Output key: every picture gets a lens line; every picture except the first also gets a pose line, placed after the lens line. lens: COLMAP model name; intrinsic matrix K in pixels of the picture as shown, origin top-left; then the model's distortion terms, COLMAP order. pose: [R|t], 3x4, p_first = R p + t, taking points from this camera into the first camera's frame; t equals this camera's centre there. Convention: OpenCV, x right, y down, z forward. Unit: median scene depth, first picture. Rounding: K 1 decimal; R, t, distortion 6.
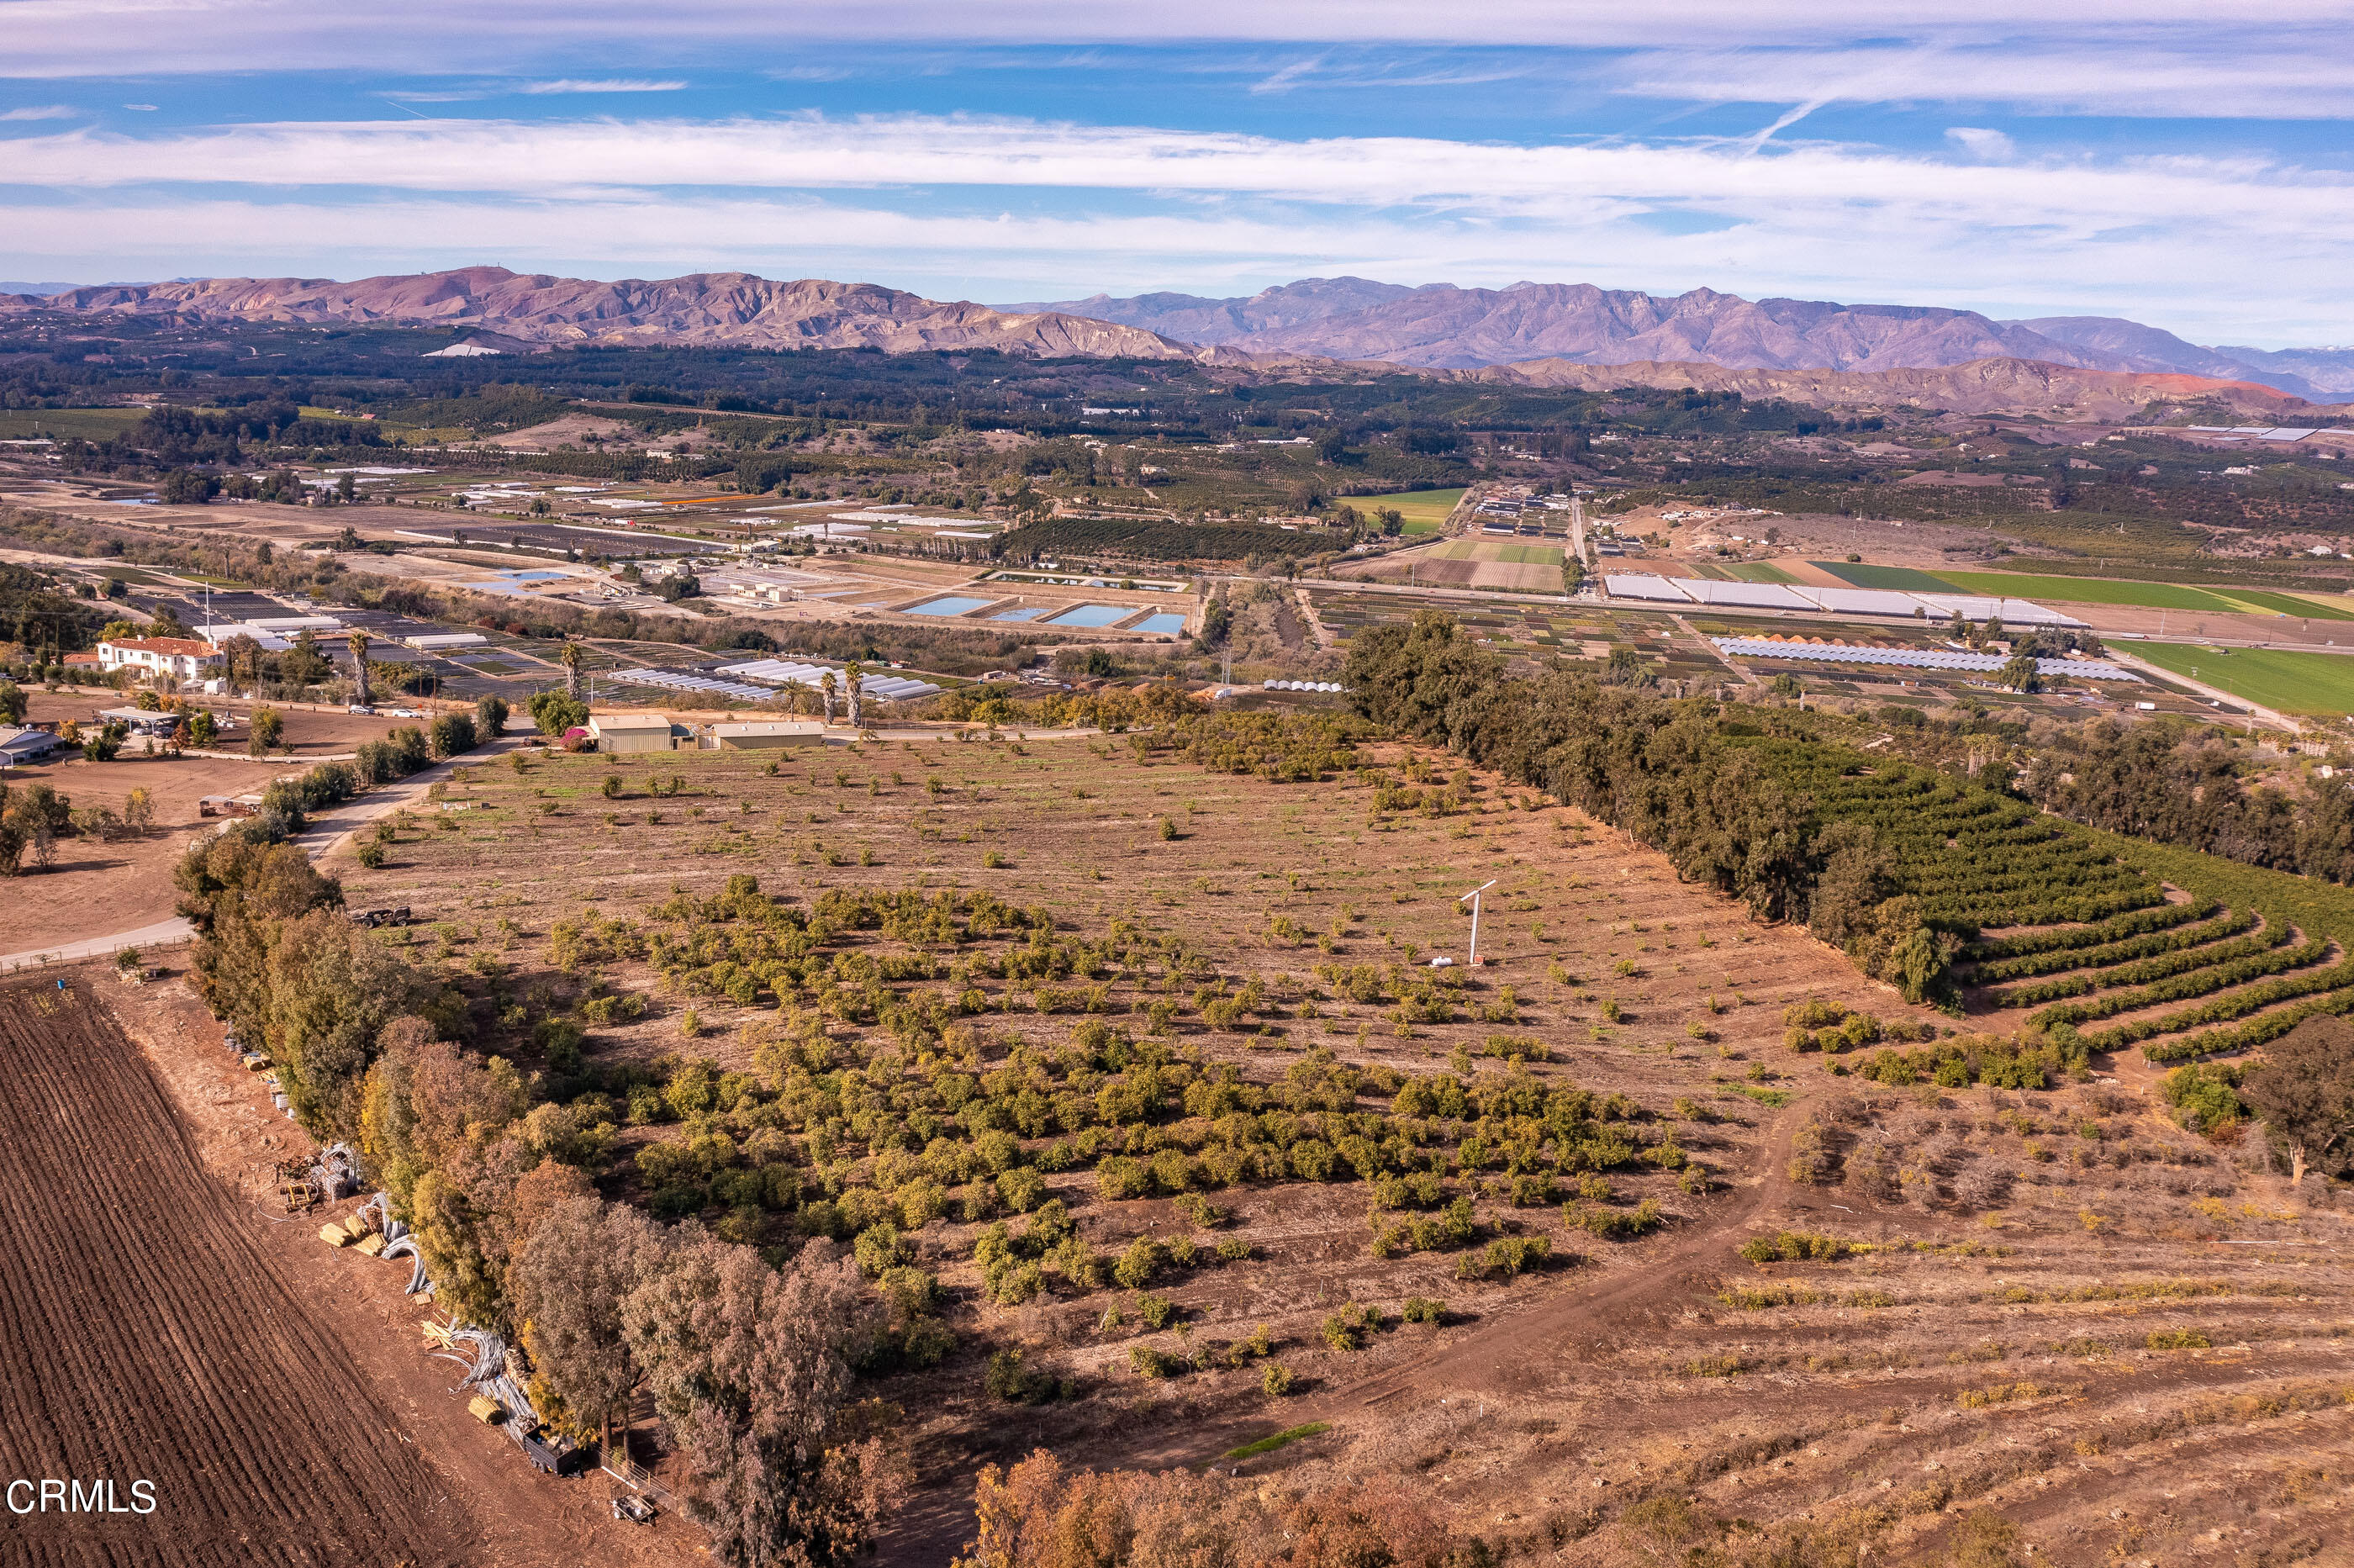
lens RADIAL K [[1879.7, 0, 1174.7], [0, 1879.7, 788.6], [0, 0, 1]] dist [-0.010667, 0.000671]
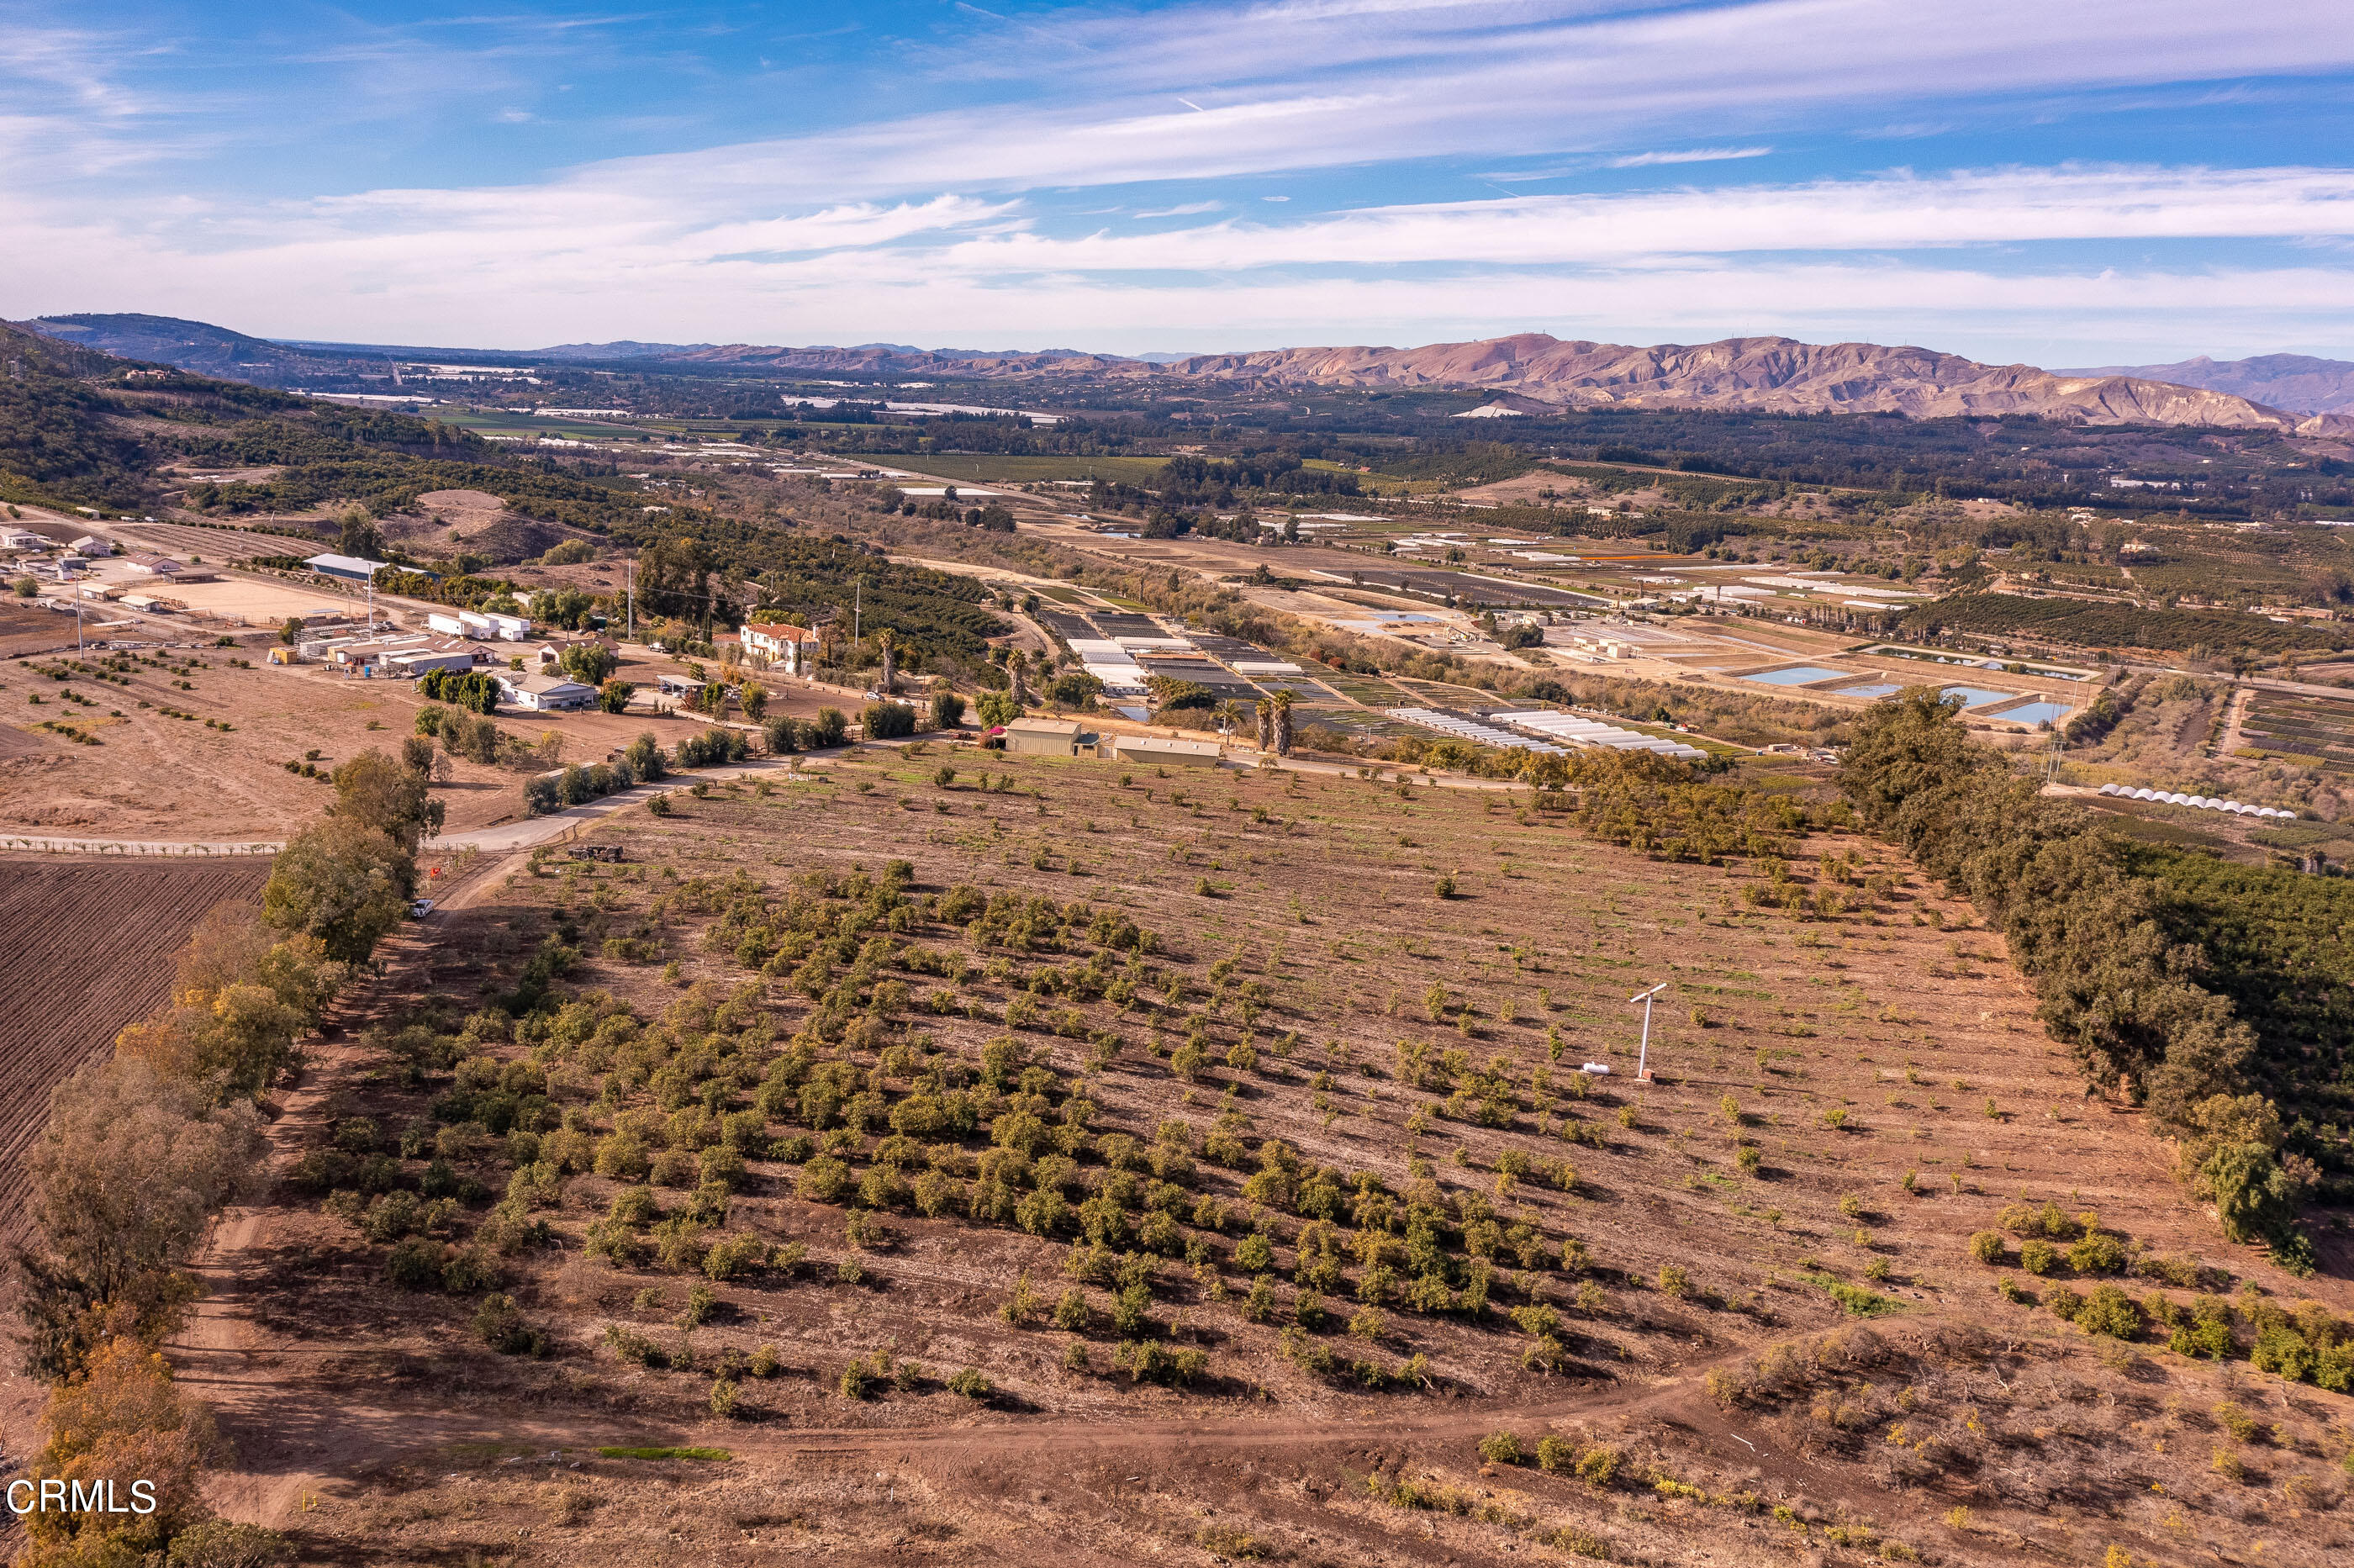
lens RADIAL K [[1879.7, 0, 1174.7], [0, 1879.7, 788.6], [0, 0, 1]] dist [-0.010667, 0.000671]
pose [[0.861314, 0.105132, -0.497077, 0.053906], [-0.121560, 0.992584, -0.000702, -0.001500], [0.493316, 0.061029, 0.867706, 0.020895]]
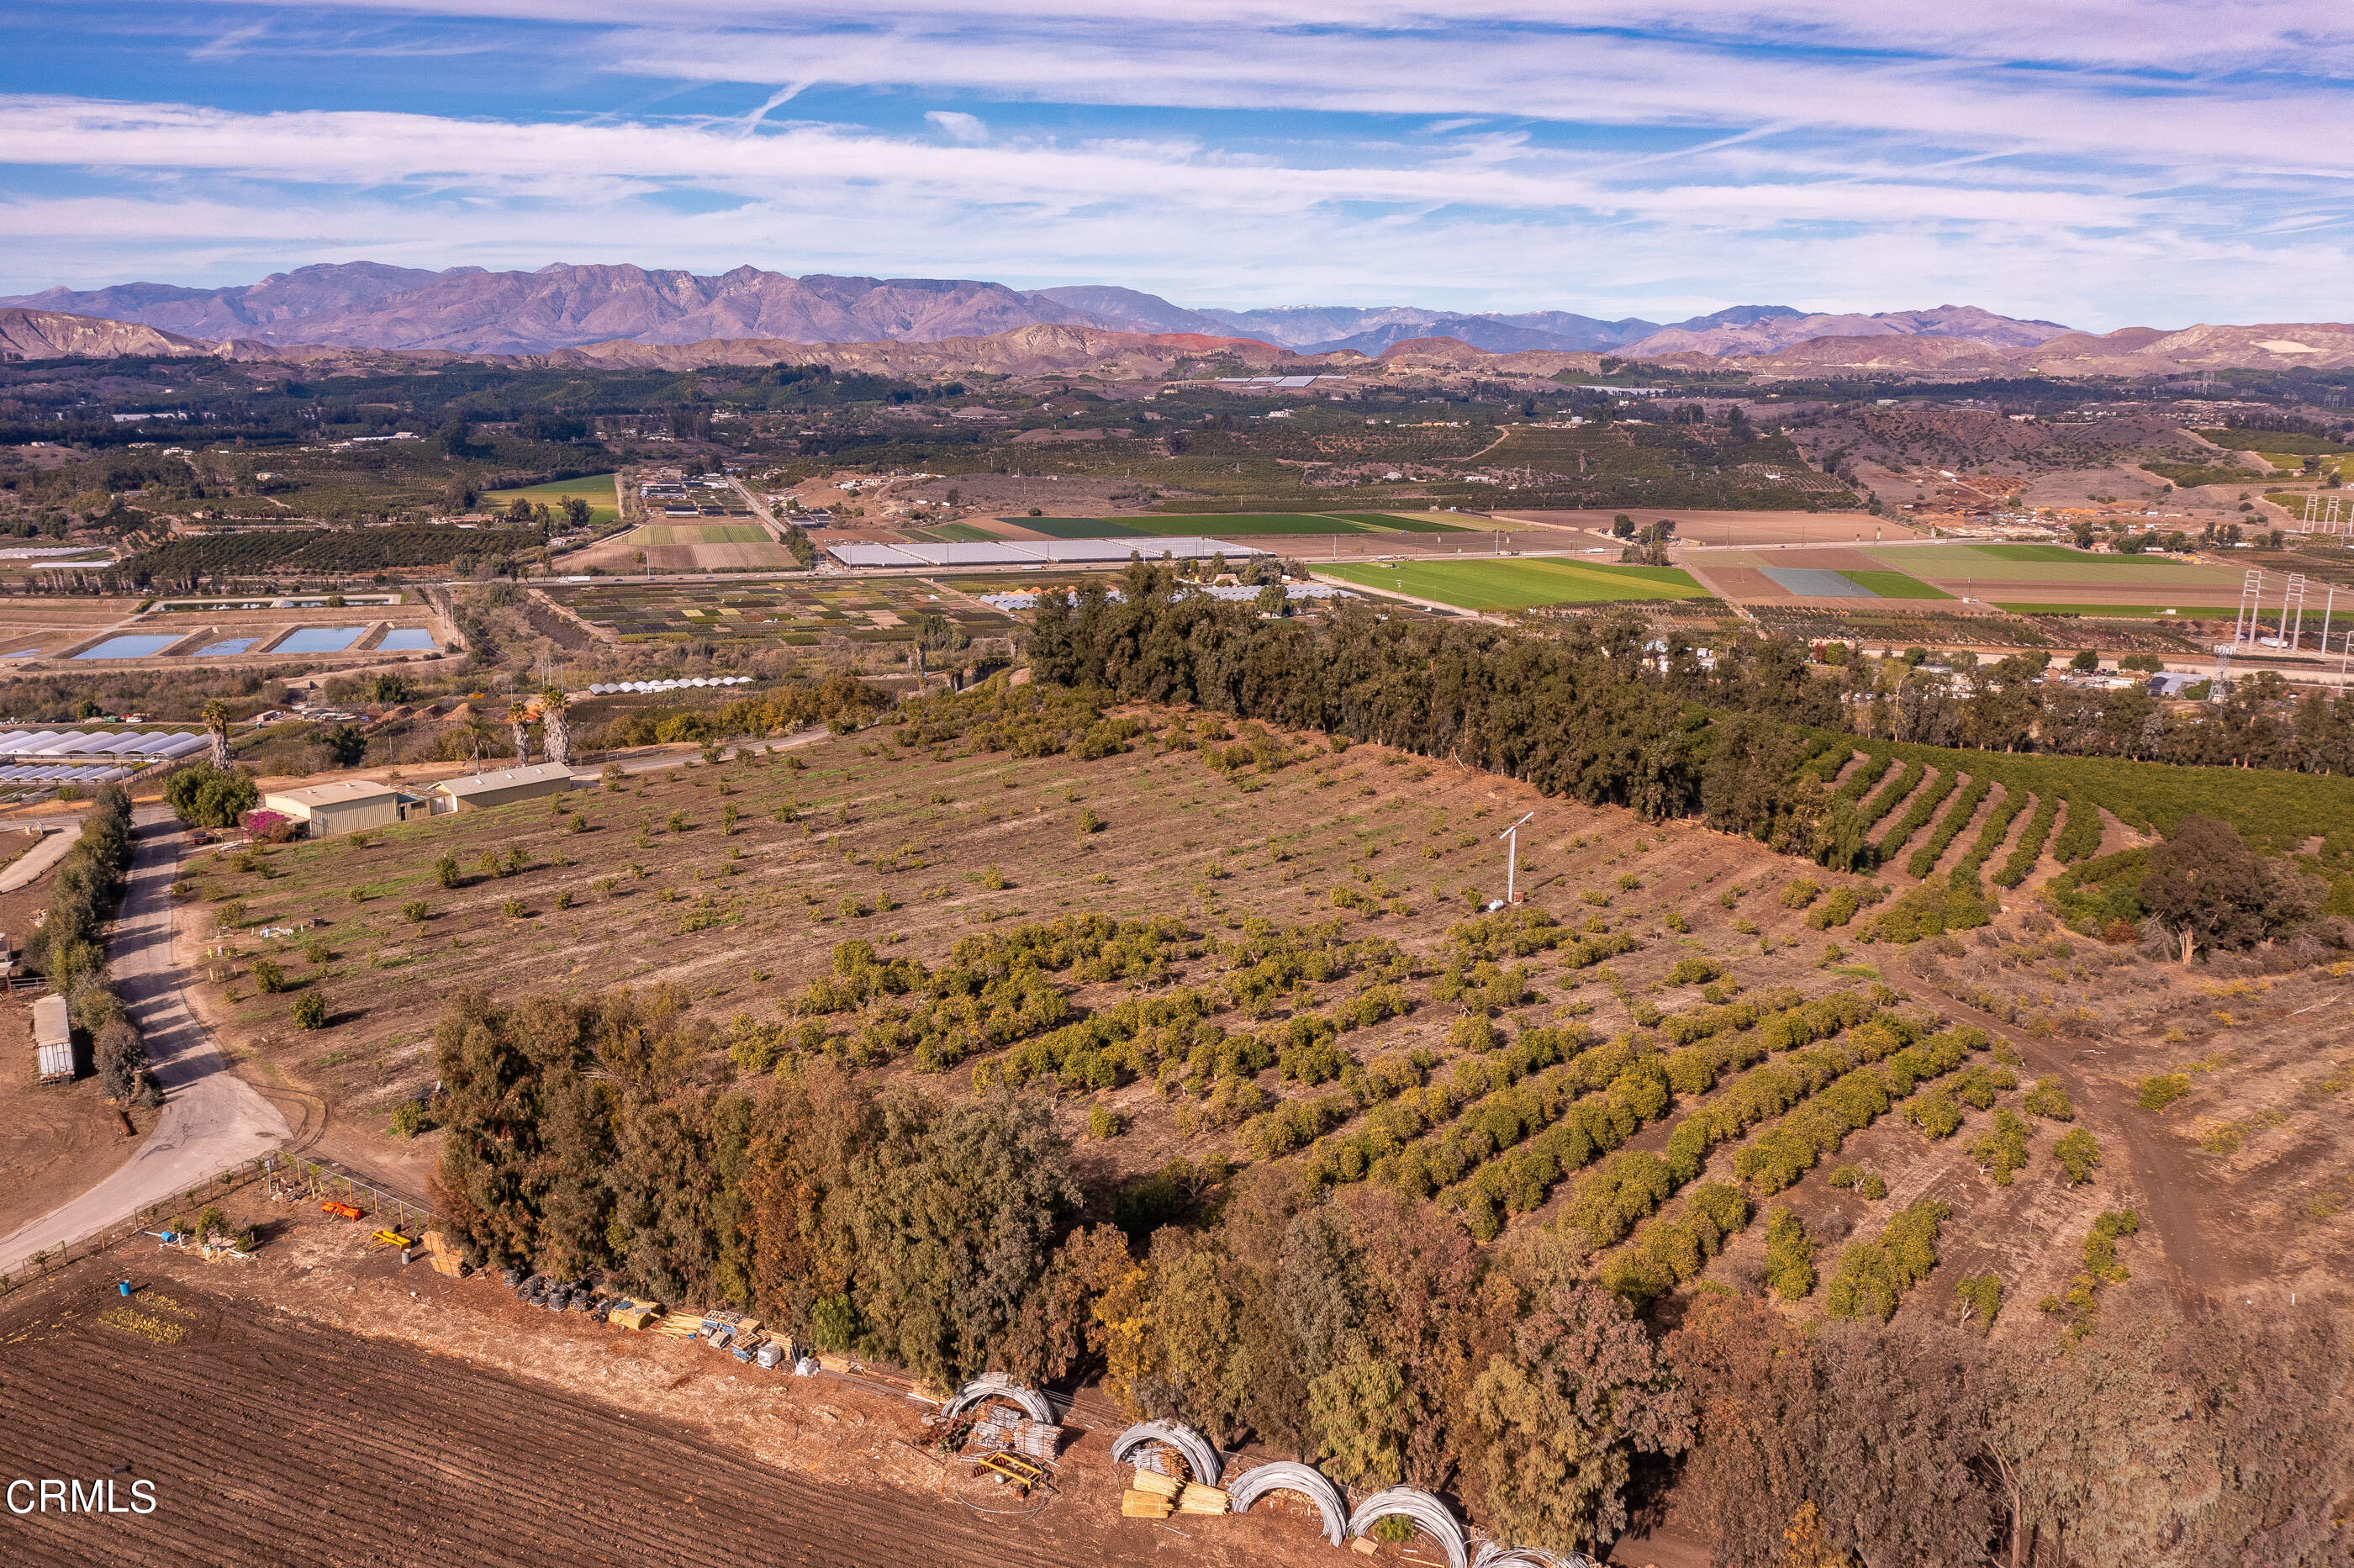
lens RADIAL K [[1879.7, 0, 1174.7], [0, 1879.7, 788.6], [0, 0, 1]] dist [-0.010667, 0.000671]
pose [[0.882525, -0.141052, 0.448614, -0.058509], [0.136527, 0.989720, 0.042604, -0.004064], [-0.450012, 0.023649, 0.892709, 0.030147]]
